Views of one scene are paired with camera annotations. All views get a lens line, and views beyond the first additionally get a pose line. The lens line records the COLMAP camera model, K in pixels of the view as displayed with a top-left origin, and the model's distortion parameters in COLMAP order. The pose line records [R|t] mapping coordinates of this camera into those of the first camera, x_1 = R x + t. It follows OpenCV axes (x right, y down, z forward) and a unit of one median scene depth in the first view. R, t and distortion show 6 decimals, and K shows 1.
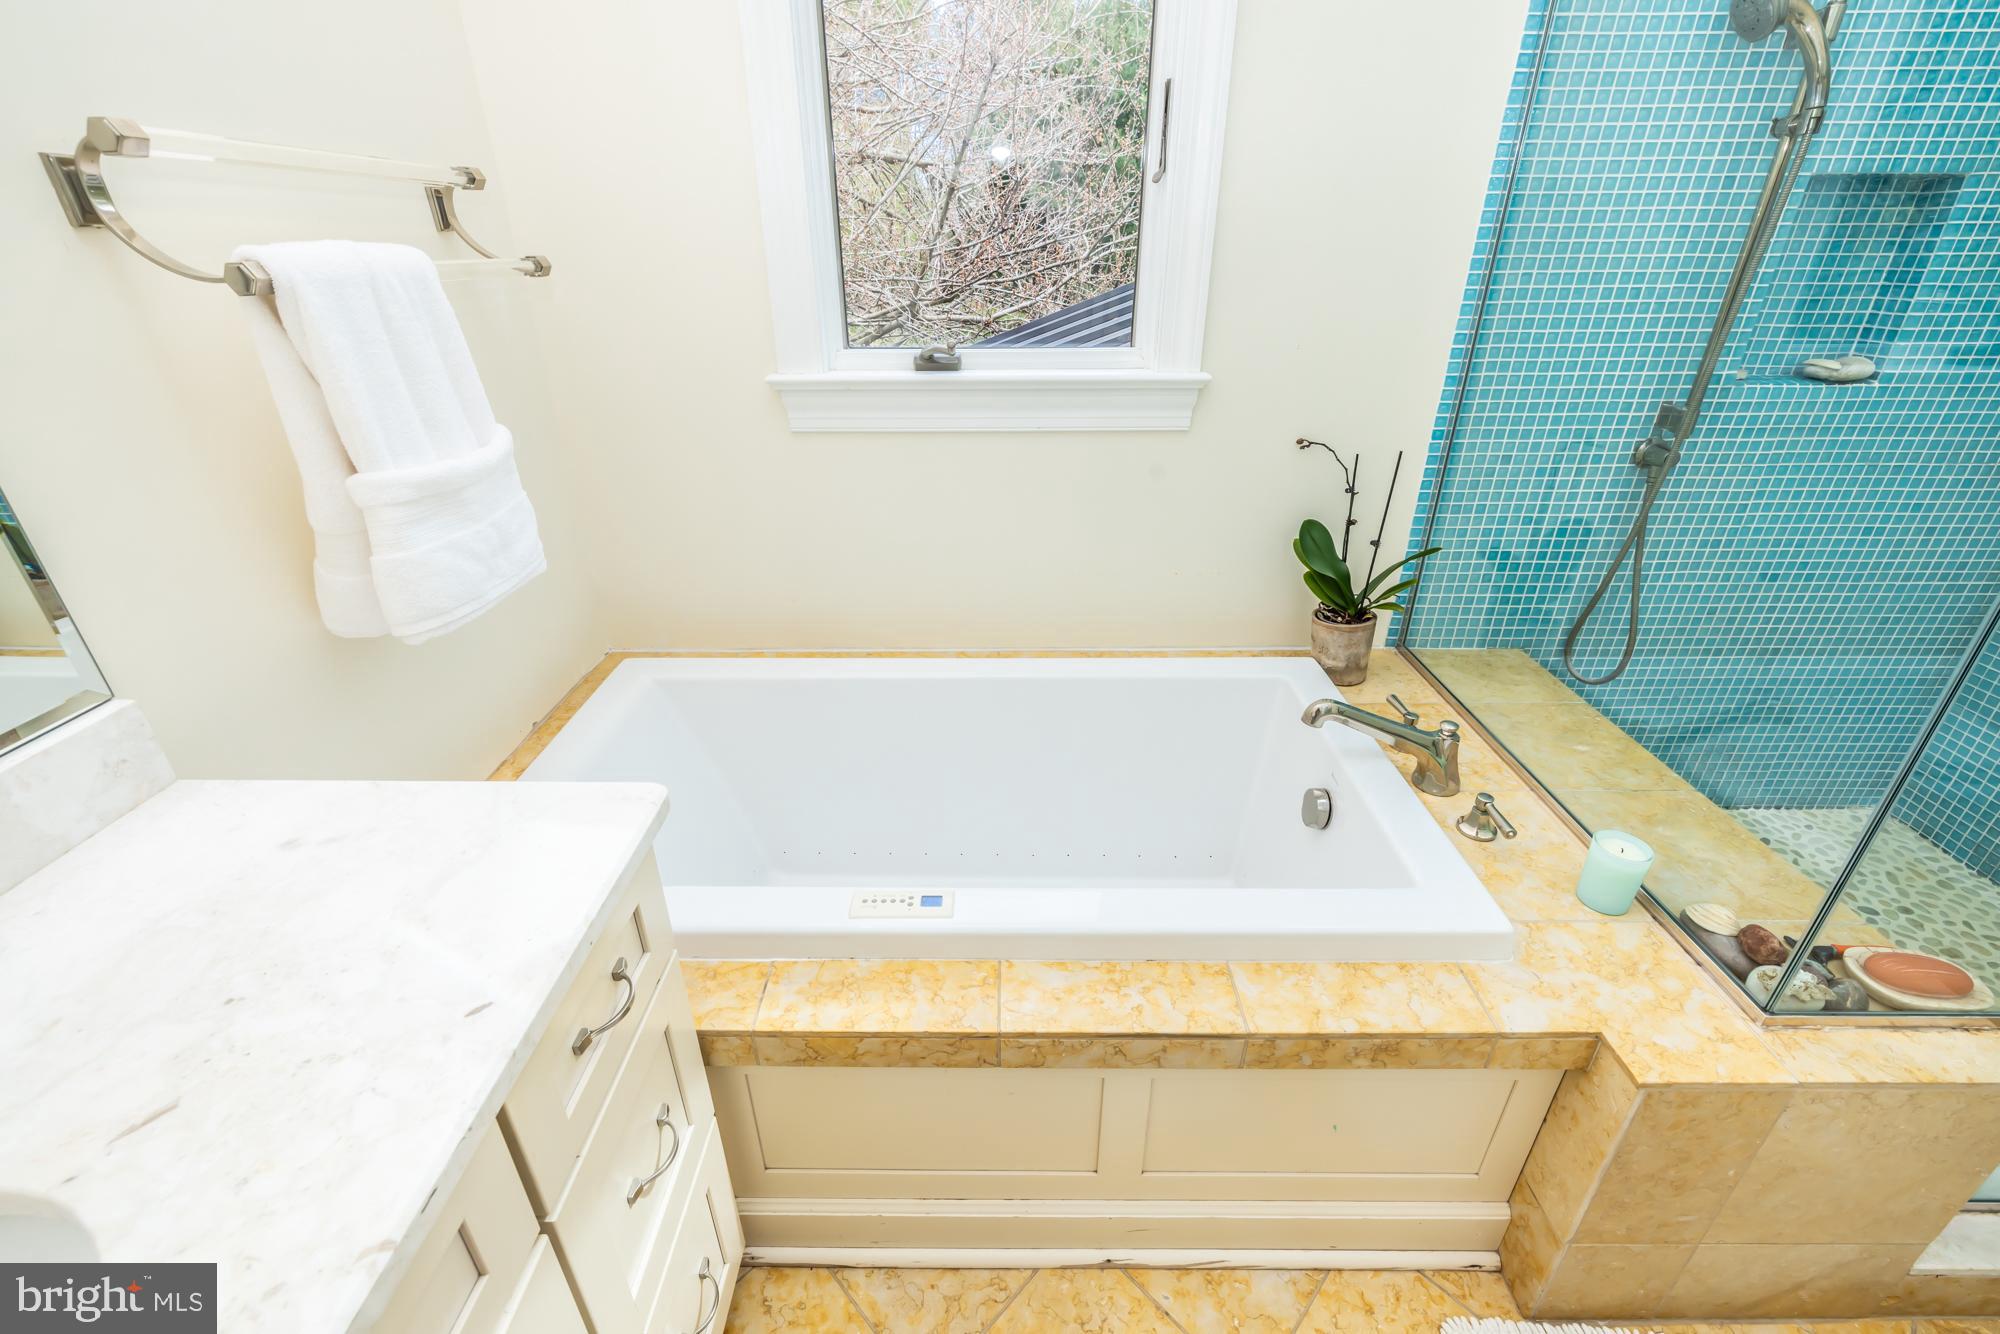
lens RADIAL K [[834.9, 0, 990.3], [0, 834.9, 649.0], [0, 0, 1]] dist [0.000846, -0.000892]
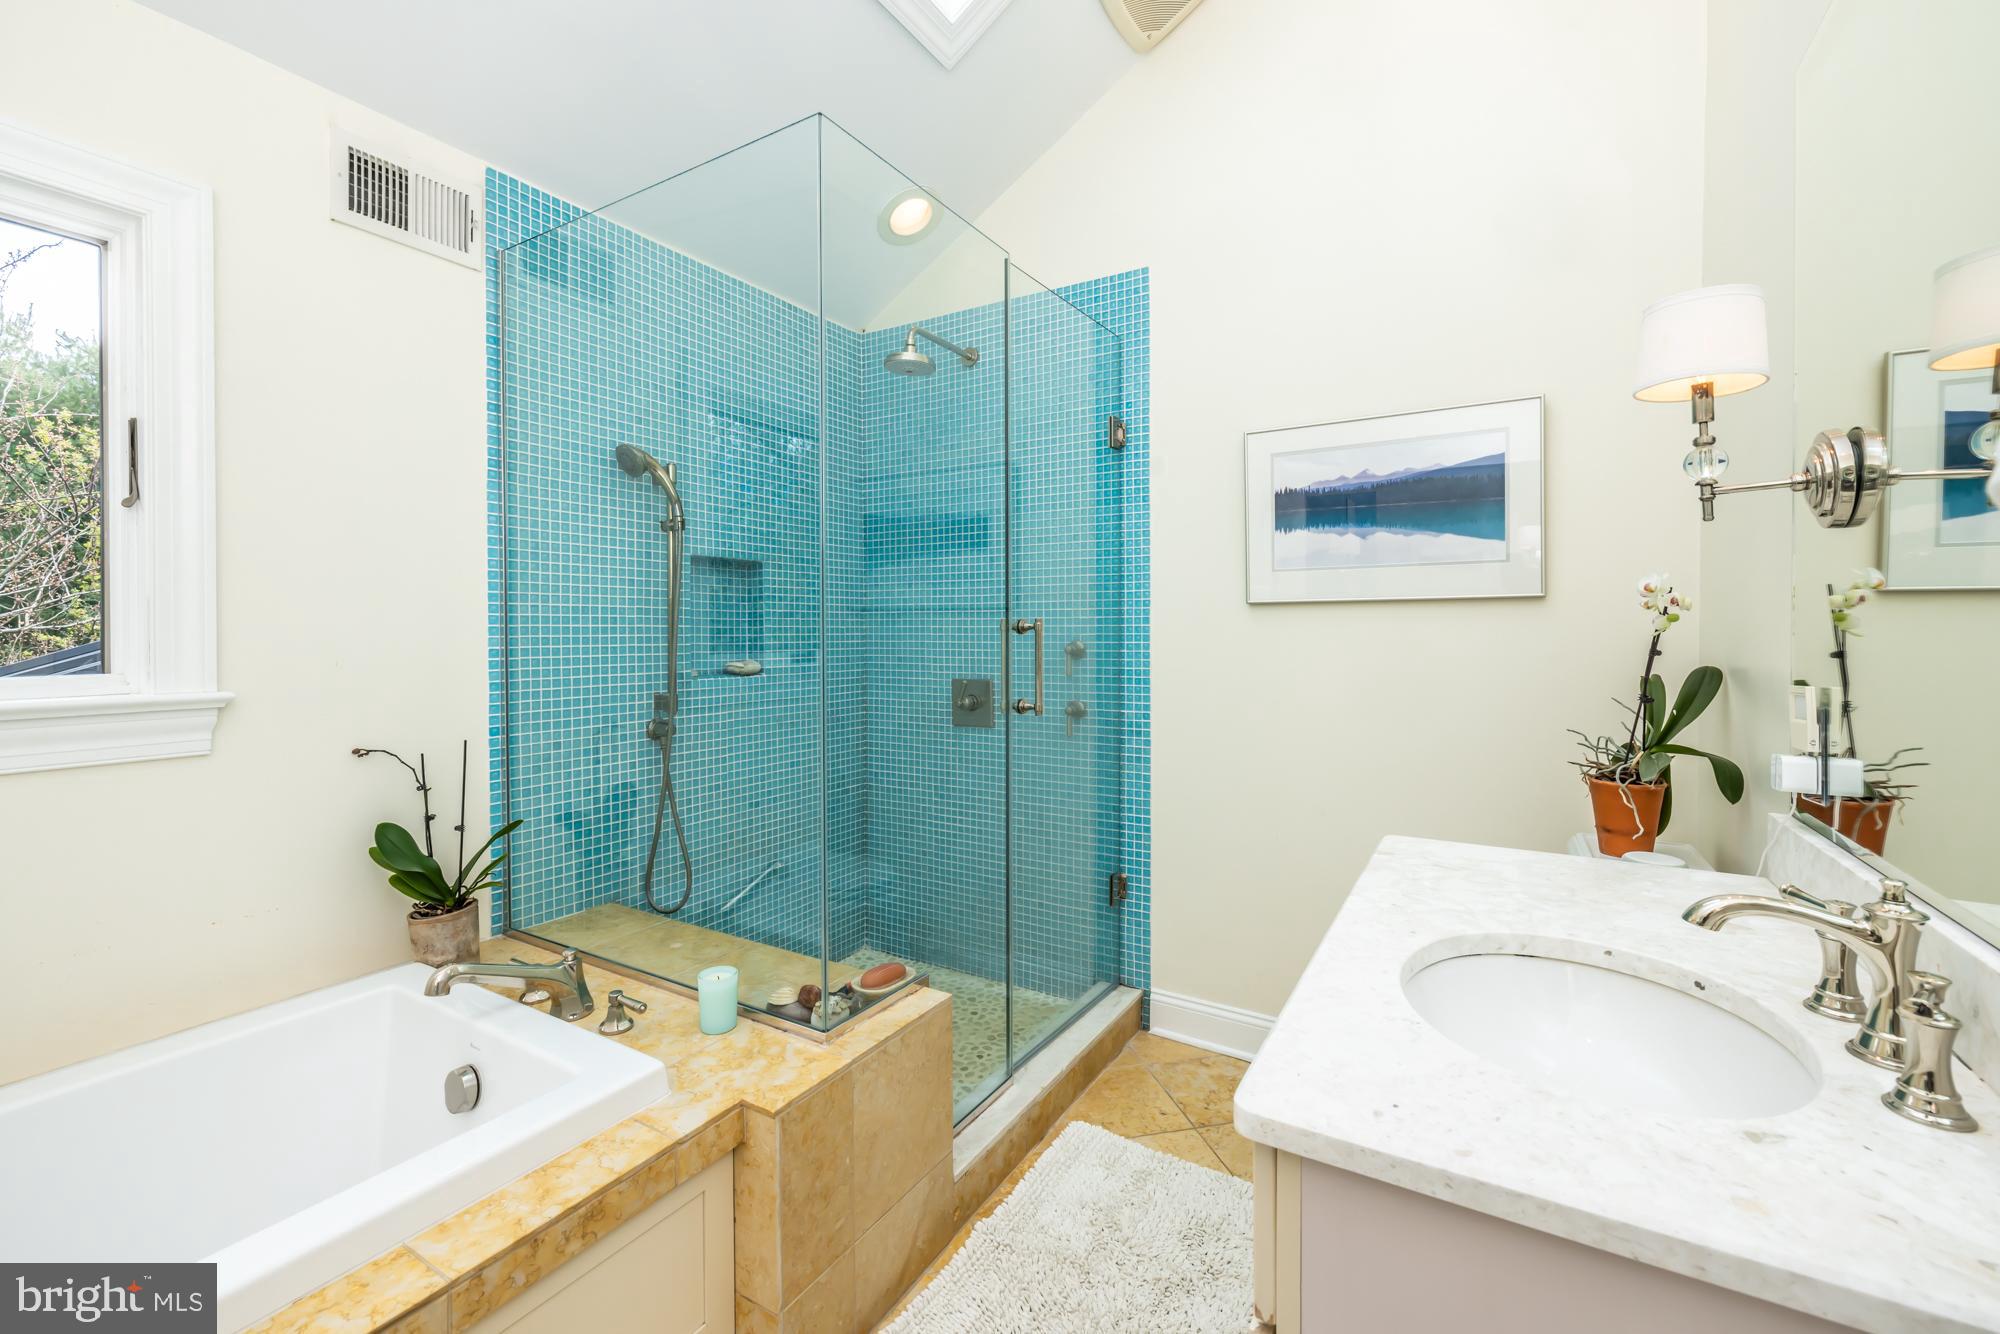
lens RADIAL K [[838.1, 0, 999.1], [0, 838.1, 638.5], [0, 0, 1]] dist [-0.000785, 0.000036]
pose [[0.509454, -0.002998, 0.860492, -0.107938], [0.382057, 0.896812, -0.223072, 0.156962], [-0.771031, 0.442402, 0.458030, -0.129482]]
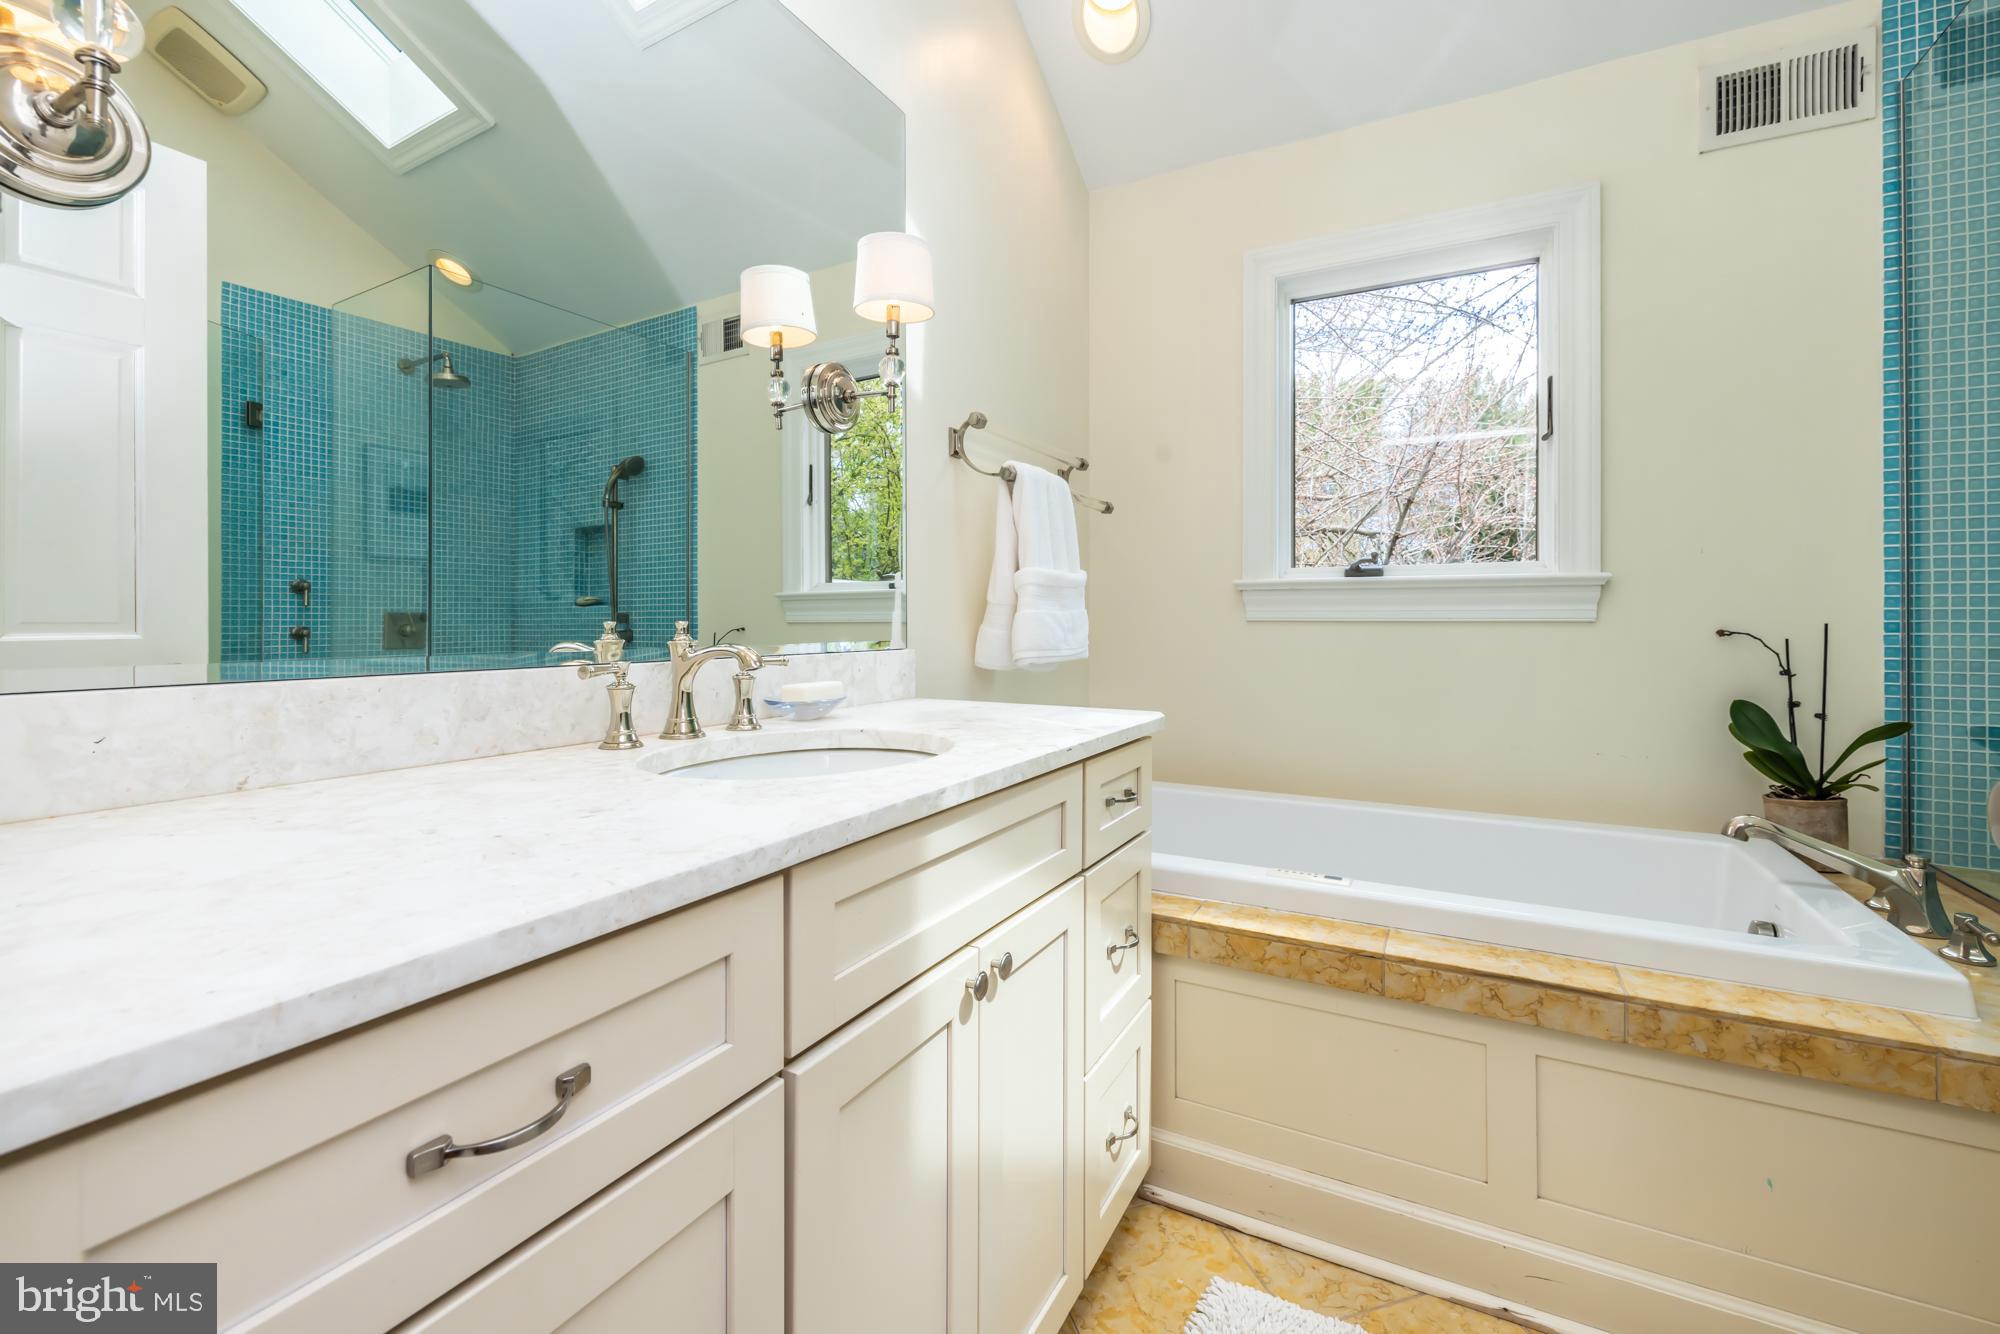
lens RADIAL K [[851.6, 0, 996.5], [0, 851.6, 618.8], [0, 0, 1]] dist [-0.000006, -0.000408]
pose [[0.883468, 0.005195, -0.468462, 0.056870], [-0.213379, 0.894664, -0.392487, 0.385471], [0.417077, 0.446710, 0.791516, -0.293610]]
